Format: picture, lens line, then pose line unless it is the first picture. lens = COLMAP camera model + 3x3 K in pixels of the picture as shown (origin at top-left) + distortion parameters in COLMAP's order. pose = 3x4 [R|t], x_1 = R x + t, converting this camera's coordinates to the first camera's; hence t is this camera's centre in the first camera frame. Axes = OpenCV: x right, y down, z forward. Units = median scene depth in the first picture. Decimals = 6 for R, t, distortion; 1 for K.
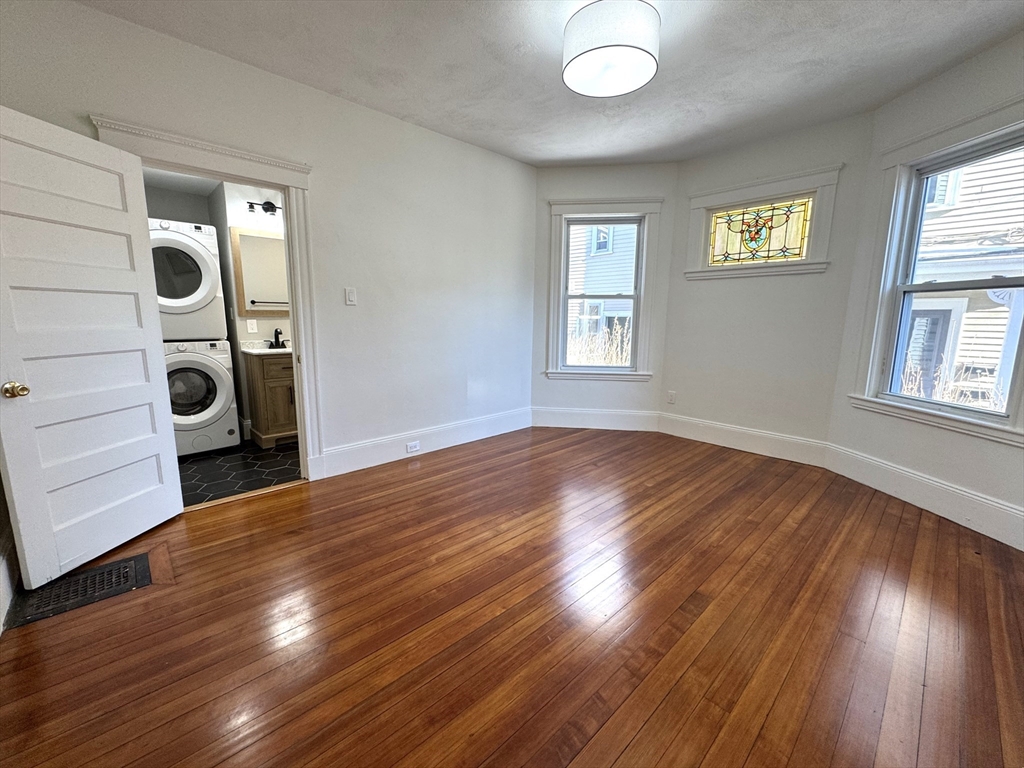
lens RADIAL K [[414.2, 0, 507.0], [0, 414.2, 385.1], [0, 0, 1]] dist [-0.003243, 0.000969]
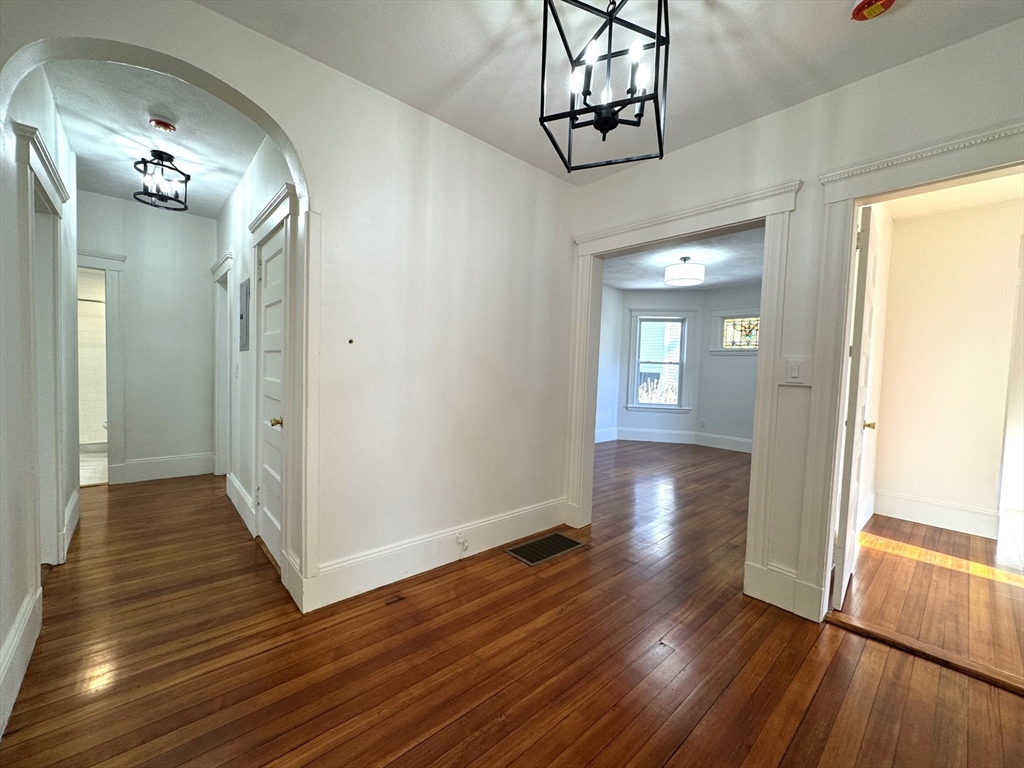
lens RADIAL K [[414.2, 0, 510.3], [0, 414.2, 385.8], [0, 0, 1]] dist [-0.003243, 0.000969]
pose [[0.998367, 0.025724, -0.051015, -0.306490], [-0.031465, 0.992850, -0.115147, 0.097702], [0.047689, 0.116564, 0.992038, -0.728826]]
